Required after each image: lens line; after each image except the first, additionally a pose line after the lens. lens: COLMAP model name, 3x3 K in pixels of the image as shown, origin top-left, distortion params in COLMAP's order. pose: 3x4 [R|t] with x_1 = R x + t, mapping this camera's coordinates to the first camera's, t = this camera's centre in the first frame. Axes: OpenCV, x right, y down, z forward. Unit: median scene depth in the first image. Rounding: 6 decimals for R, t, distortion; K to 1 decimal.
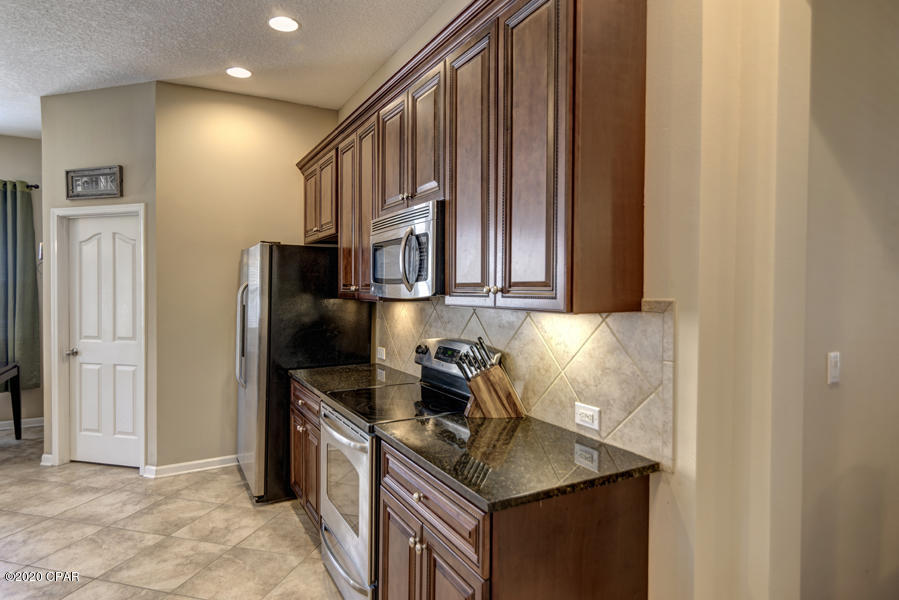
lens RADIAL K [[507.7, 0, 453.0], [0, 507.7, 294.2], [0, 0, 1]] dist [0.004701, 0.001361]
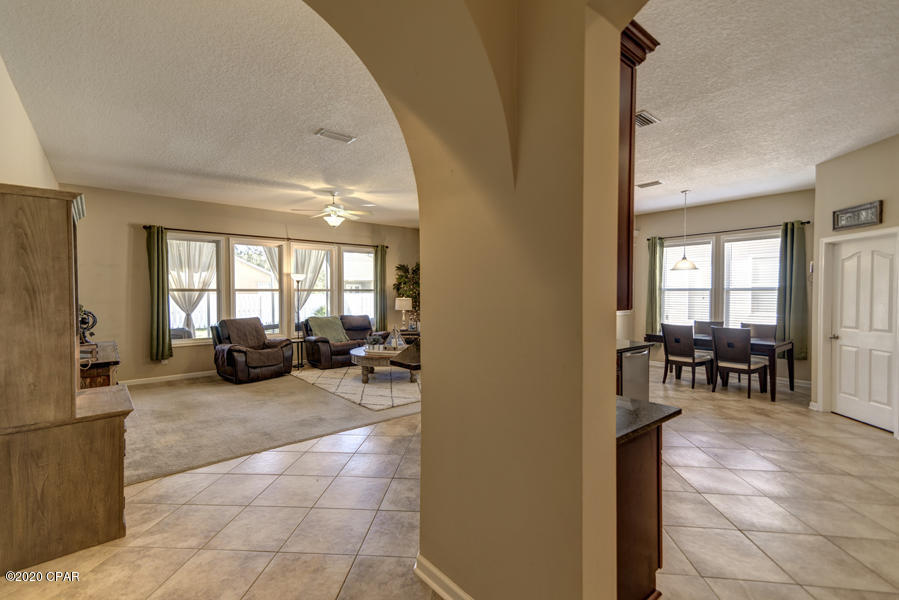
lens RADIAL K [[405.9, 0, 443.5], [0, 405.9, 295.6], [0, 0, 1]] dist [0.031755, 0.000184]
pose [[0.180473, 0.013407, -0.983489, 0.223265], [-0.015201, 0.999826, 0.010840, 0.002567], [0.983463, 0.012994, 0.180645, -0.316760]]
